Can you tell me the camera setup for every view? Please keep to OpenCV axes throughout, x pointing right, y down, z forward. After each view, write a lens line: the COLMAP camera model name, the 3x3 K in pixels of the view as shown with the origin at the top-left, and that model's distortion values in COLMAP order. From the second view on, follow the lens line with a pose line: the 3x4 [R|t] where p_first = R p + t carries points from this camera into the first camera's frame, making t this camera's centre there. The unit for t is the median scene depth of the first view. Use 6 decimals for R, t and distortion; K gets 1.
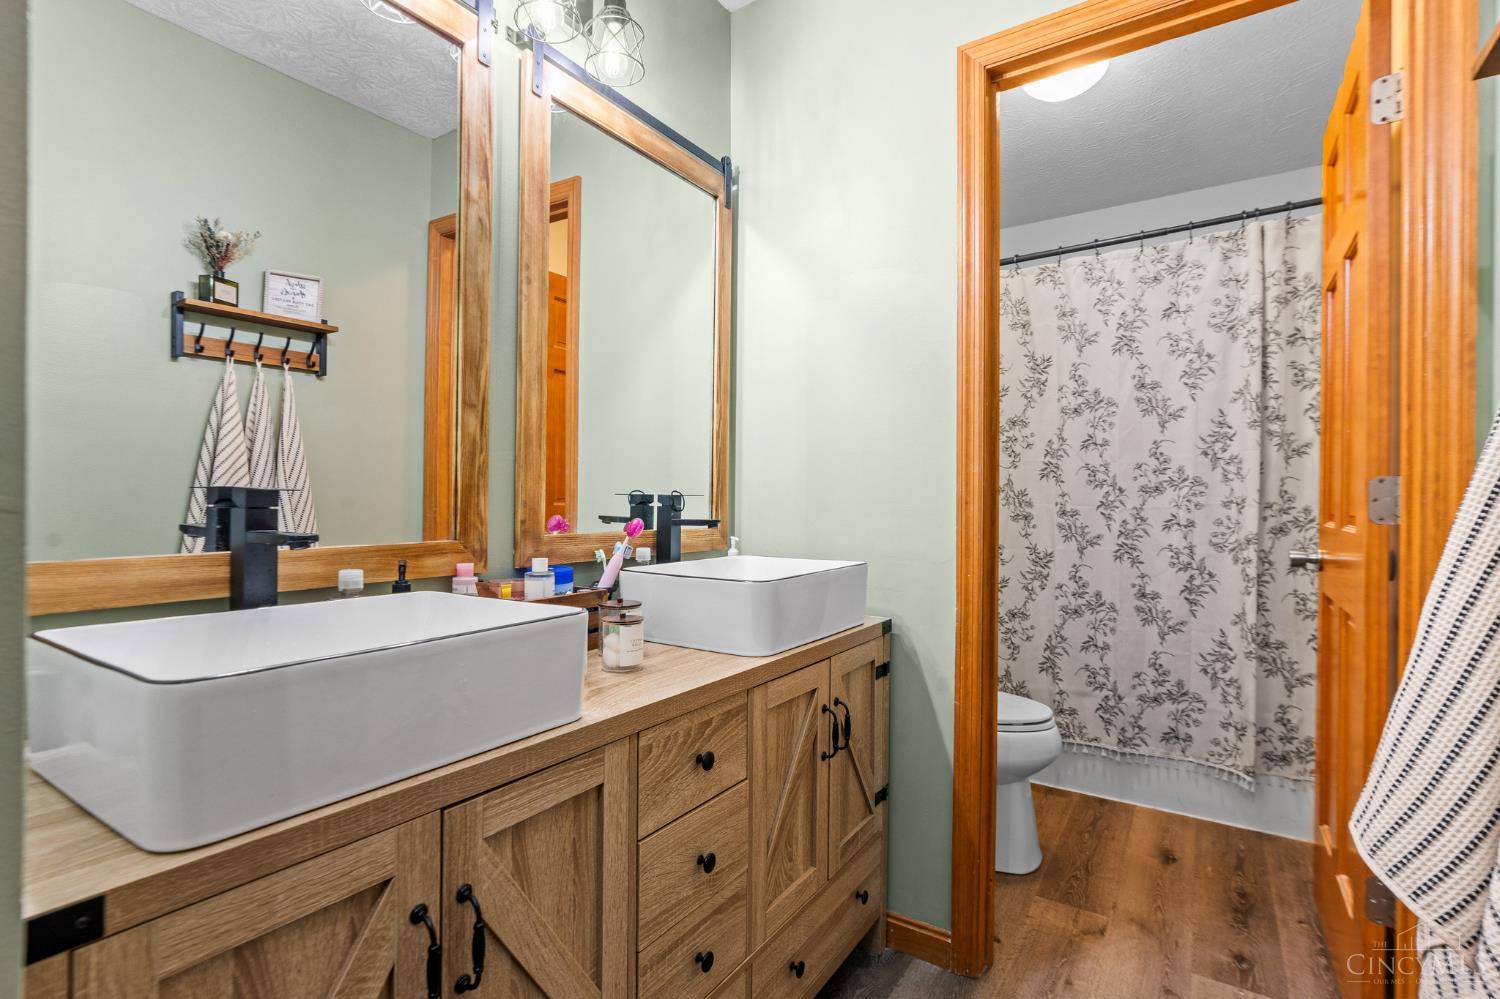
lens RADIAL K [[722.8, 0, 740.7], [0, 722.8, 499.7], [0, 0, 1]] dist [-0.009550, 0.000034]
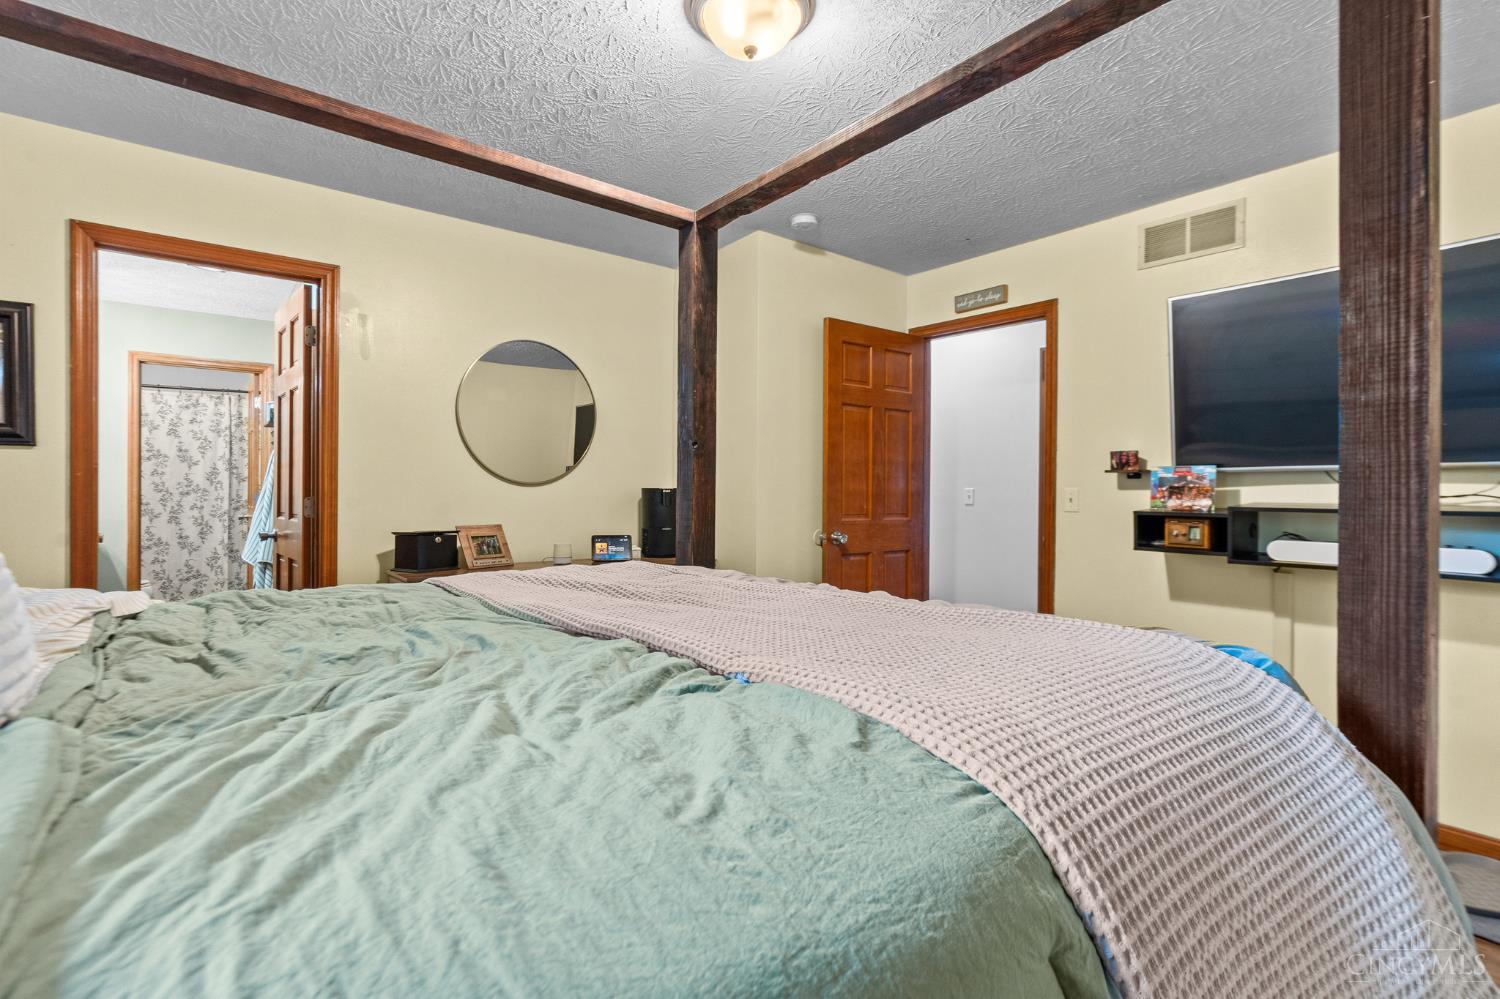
lens RADIAL K [[722.8, 0, 739.8], [0, 722.8, 496.1], [0, 0, 1]] dist [-0.009550, 0.000034]
pose [[0.329647, -0.005571, 0.944088, -1.139267], [-0.001787, 0.999977, 0.006525, -0.025236], [-0.944103, -0.003838, 0.329629, -1.620009]]
